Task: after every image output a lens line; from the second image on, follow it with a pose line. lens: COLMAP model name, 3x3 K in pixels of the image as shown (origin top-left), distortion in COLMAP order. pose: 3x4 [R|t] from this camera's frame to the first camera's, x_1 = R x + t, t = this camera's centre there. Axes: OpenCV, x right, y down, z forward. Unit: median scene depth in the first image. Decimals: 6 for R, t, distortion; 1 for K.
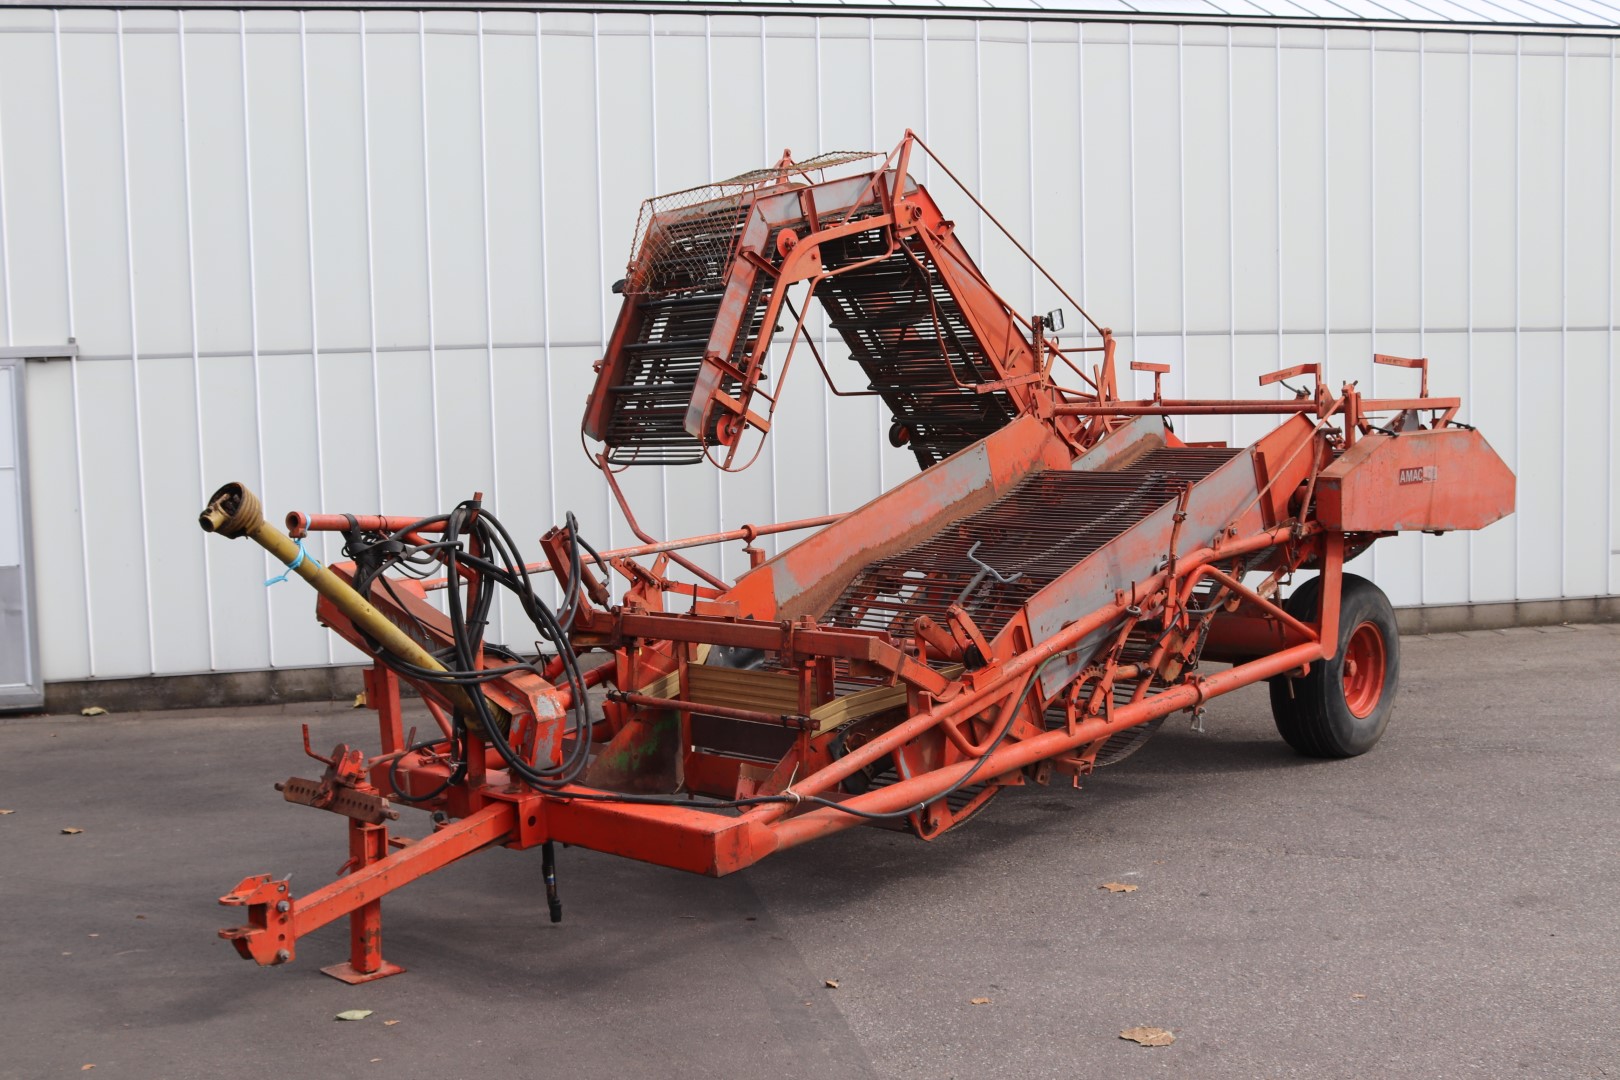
lens RADIAL K [[1833.4, 0, 810.0], [0, 1833.4, 540.0], [0, 0, 1]] dist [-0.100925, 0.036962]
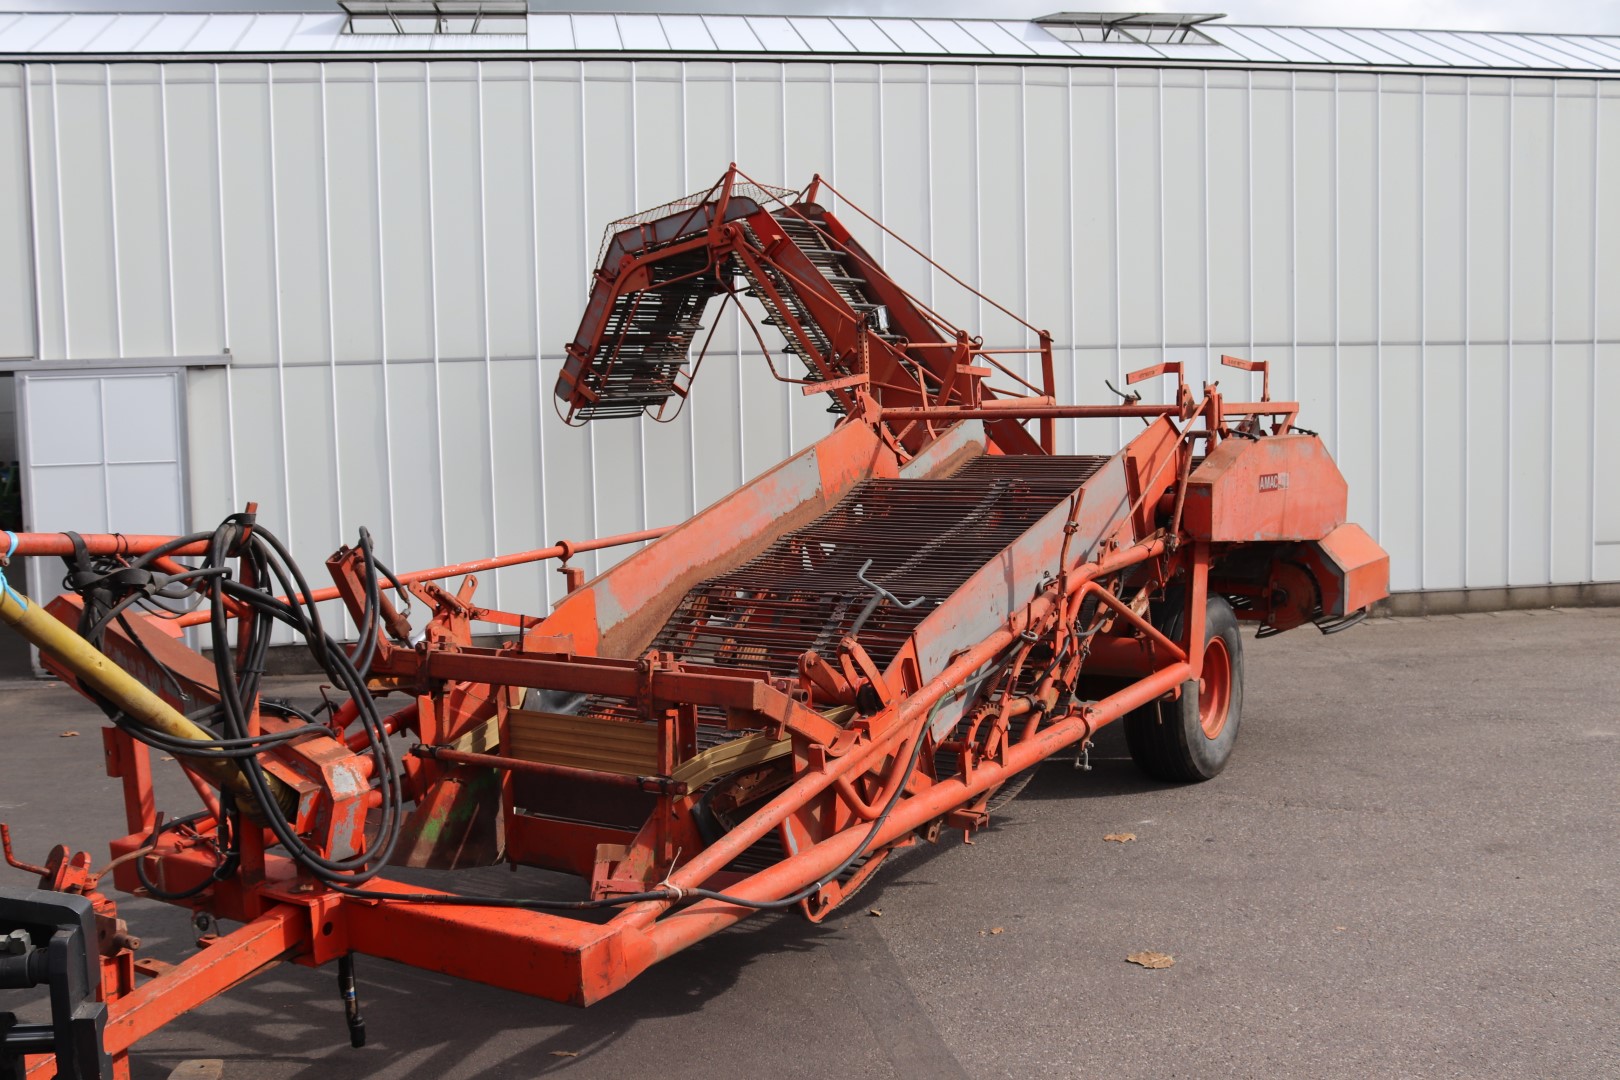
lens RADIAL K [[1655.0, 0, 810.0], [0, 1655.0, 540.0], [0, 0, 1]] dist [-0.154355, 0.211640]
pose [[0.987148, -0.008247, 0.159594, -0.049520], [0.009267, 0.999941, -0.005648, -0.003704], [-0.159538, 0.007055, 0.987167, 0.239700]]
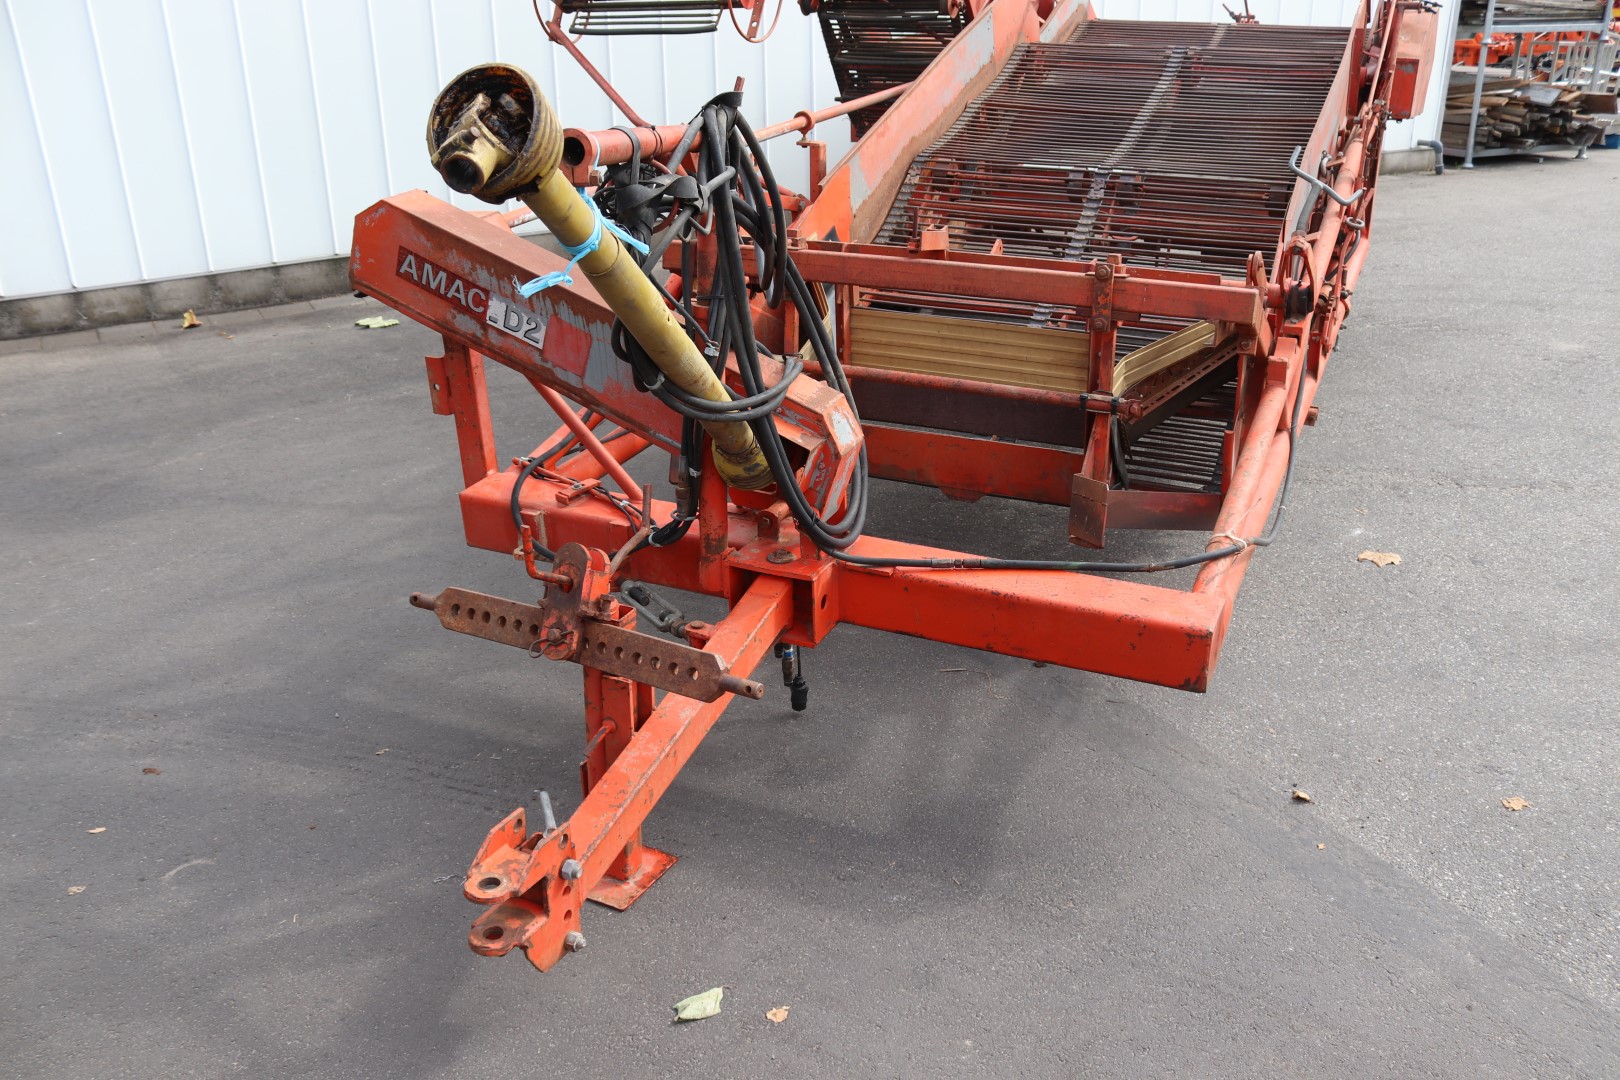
lens RADIAL K [[1359.3, 0, 818.3], [0, 1359.3, 553.9], [0, 0, 1]] dist [-0.164296, 0.154283]
pose [[0.954412, -0.106184, 0.278966, -0.240814], [0.010608, 0.946062, 0.323813, -0.016418], [-0.298303, -0.306092, 0.904059, 0.473566]]
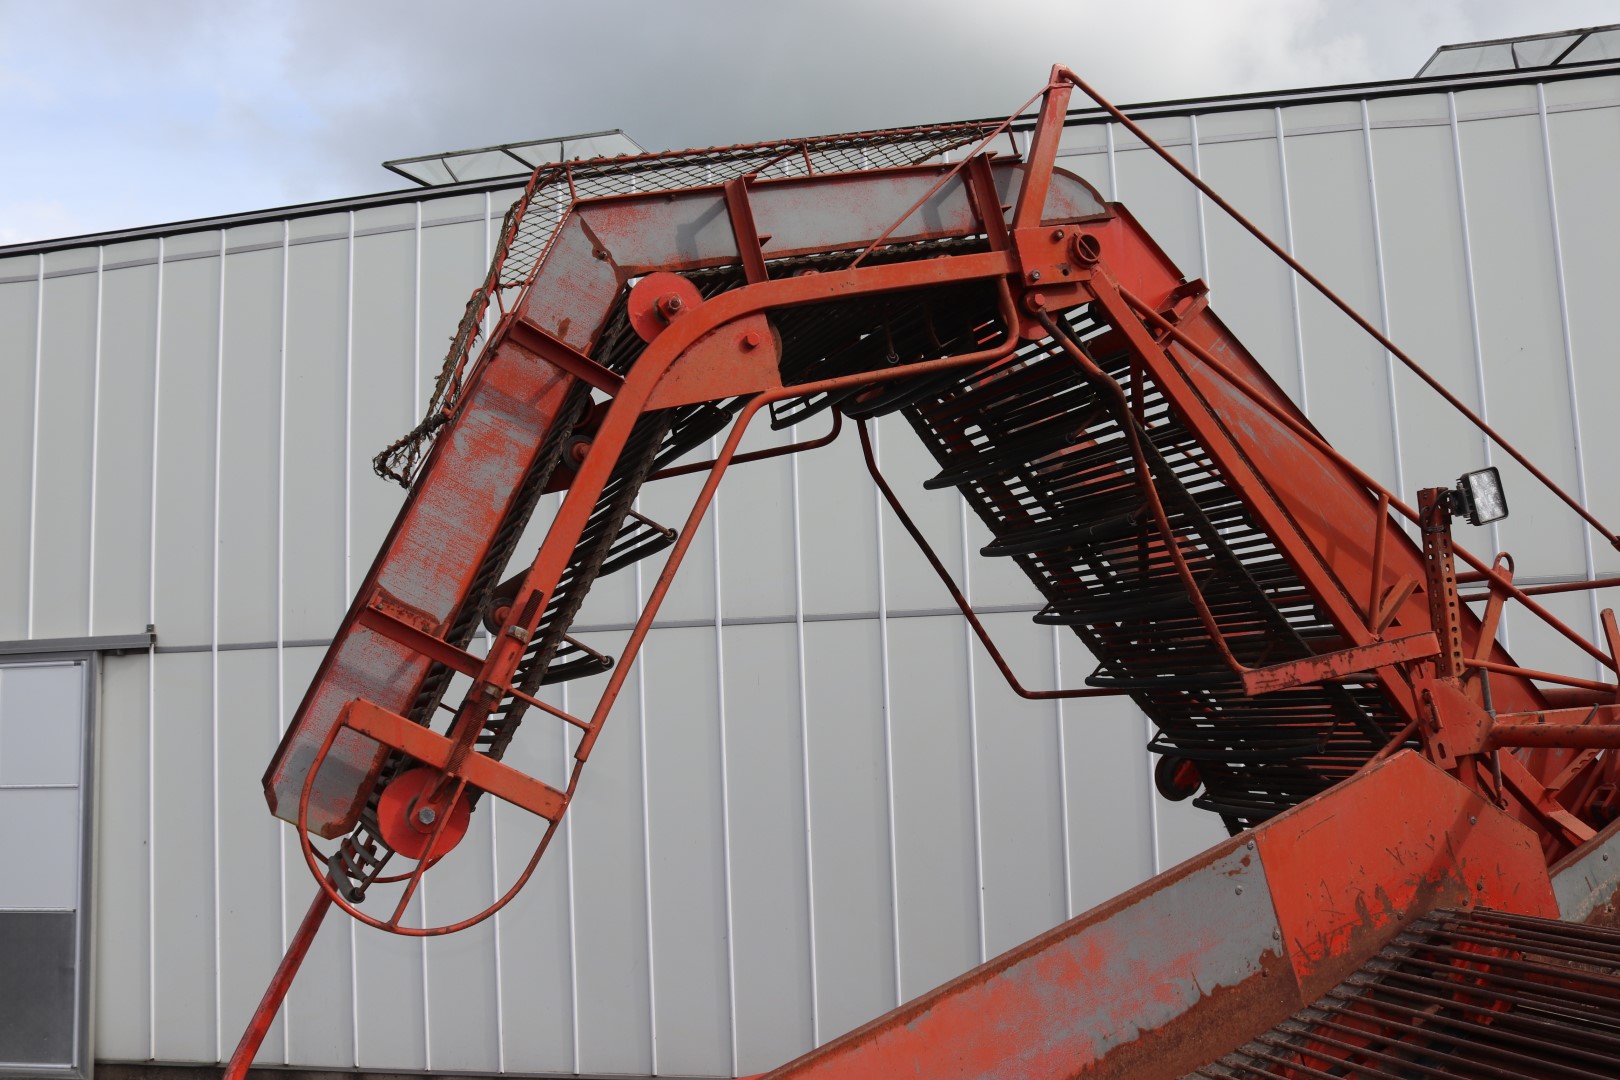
lens RADIAL K [[1359.3, 0, 818.3], [0, 1359.3, 553.9], [0, 0, 1]] dist [-0.164296, 0.154283]
pose [[0.922425, -0.050160, -0.382906, 0.150124], [-0.016891, 0.985339, -0.169770, -0.079636], [0.385808, 0.163067, 0.908054, 0.942147]]
